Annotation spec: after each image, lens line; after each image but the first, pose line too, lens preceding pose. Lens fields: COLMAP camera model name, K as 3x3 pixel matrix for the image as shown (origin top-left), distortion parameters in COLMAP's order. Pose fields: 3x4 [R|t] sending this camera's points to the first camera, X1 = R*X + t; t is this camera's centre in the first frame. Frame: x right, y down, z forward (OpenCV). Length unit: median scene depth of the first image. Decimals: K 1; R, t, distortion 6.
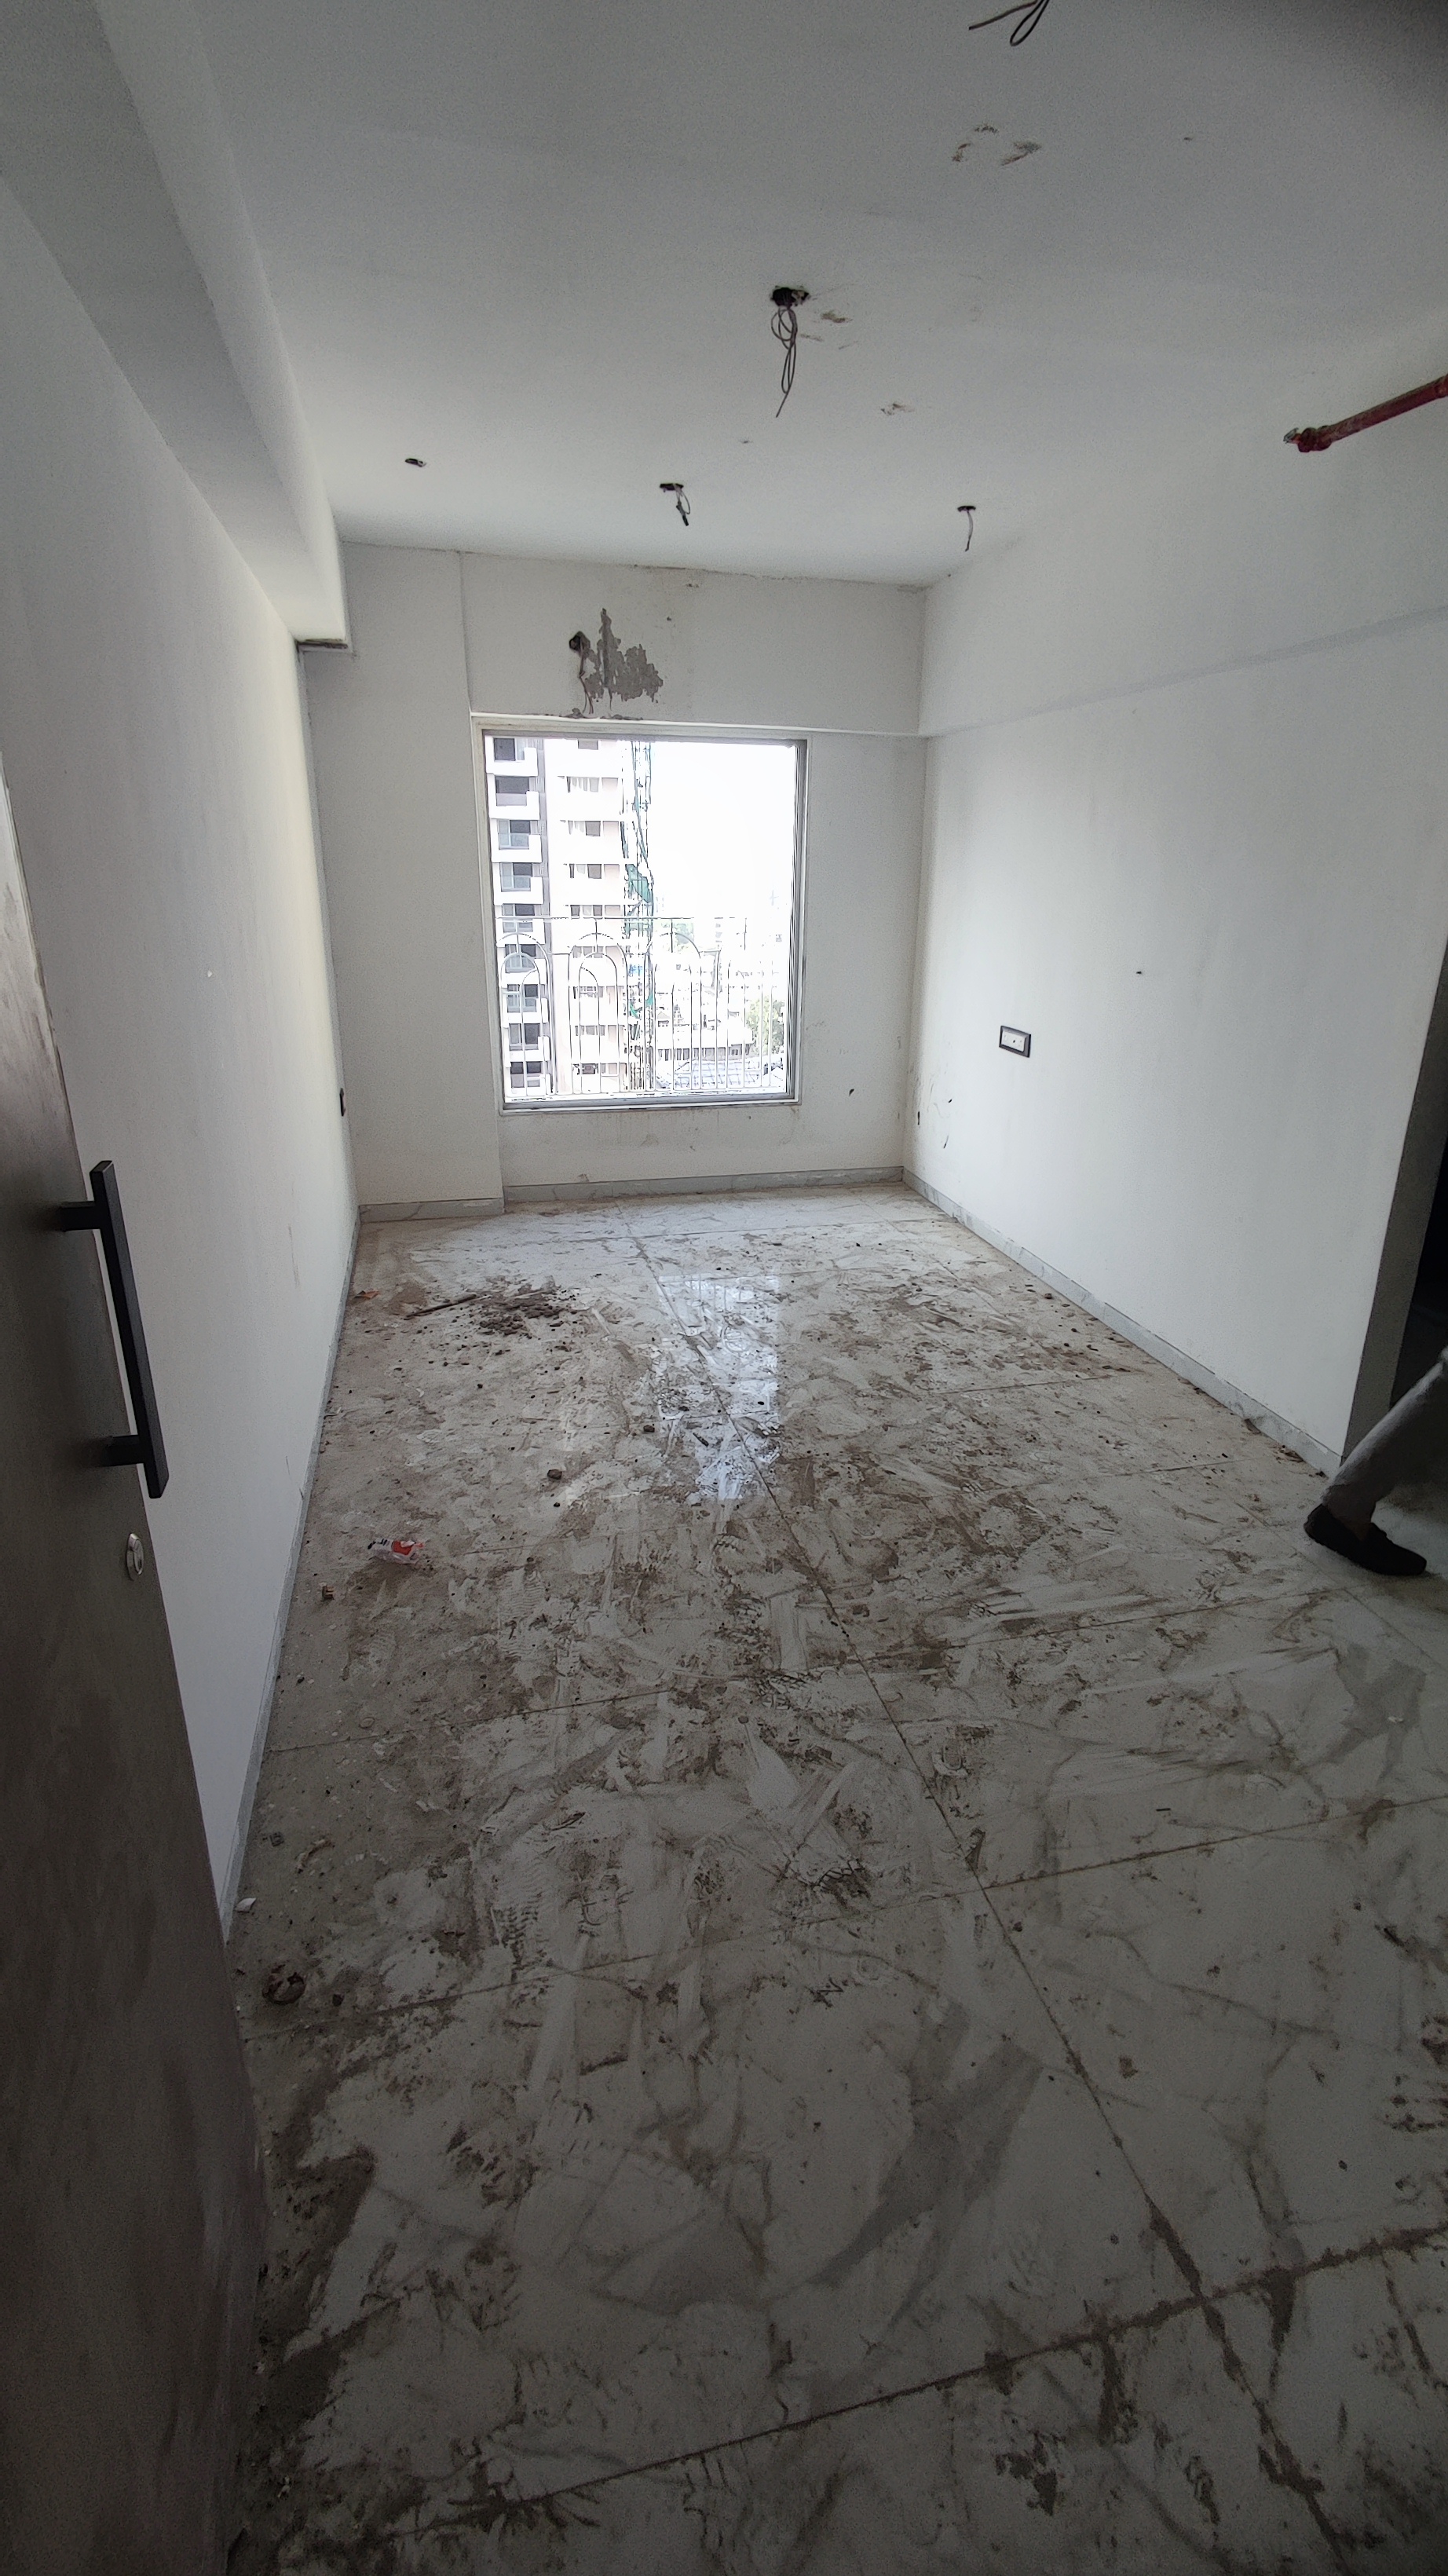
lens RADIAL K [[1187.2, 0, 733.3], [0, 1187.2, 1290.5], [0, 0, 1]] dist [0.002723, -0.000910]
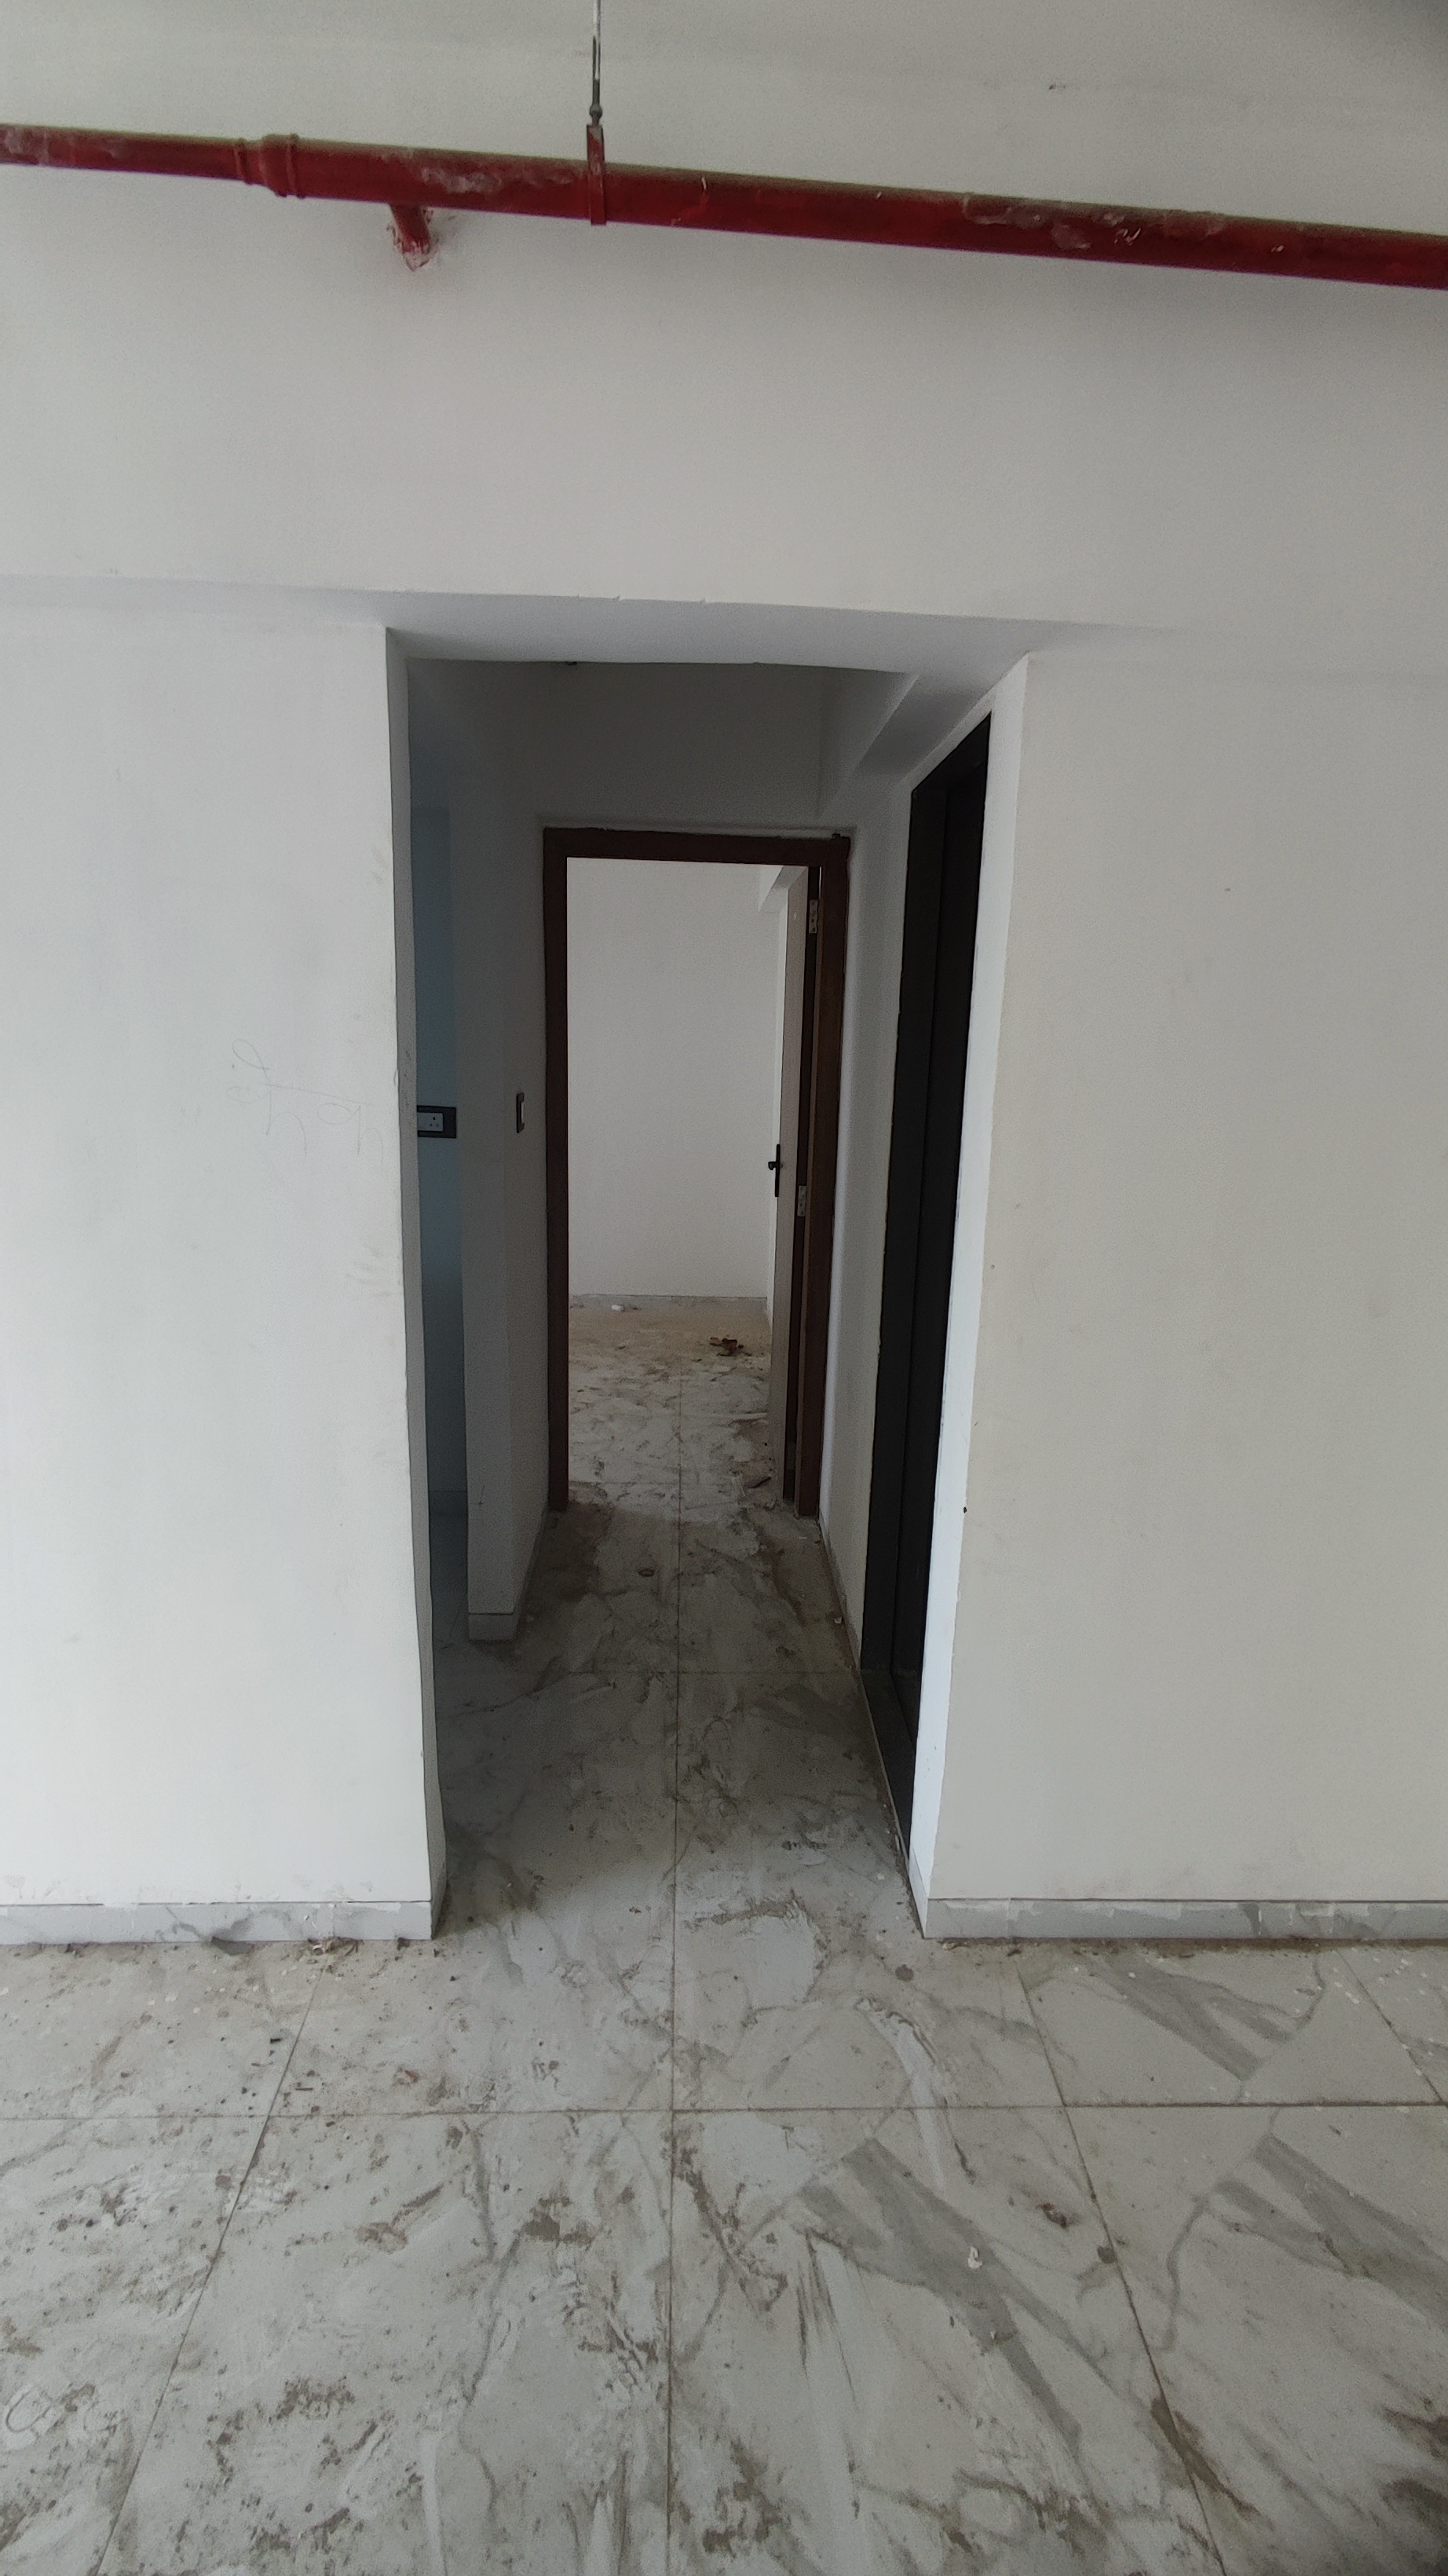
lens RADIAL K [[1187.2, 0, 733.0], [0, 1187.2, 1274.6], [0, 0, 1]] dist [0.002723, -0.000910]
pose [[0.193338, -0.247598, 0.949376, 0.013144], [0.303226, 0.935341, 0.182186, -0.244604], [-0.933099, 0.252652, 0.255916, 0.584650]]
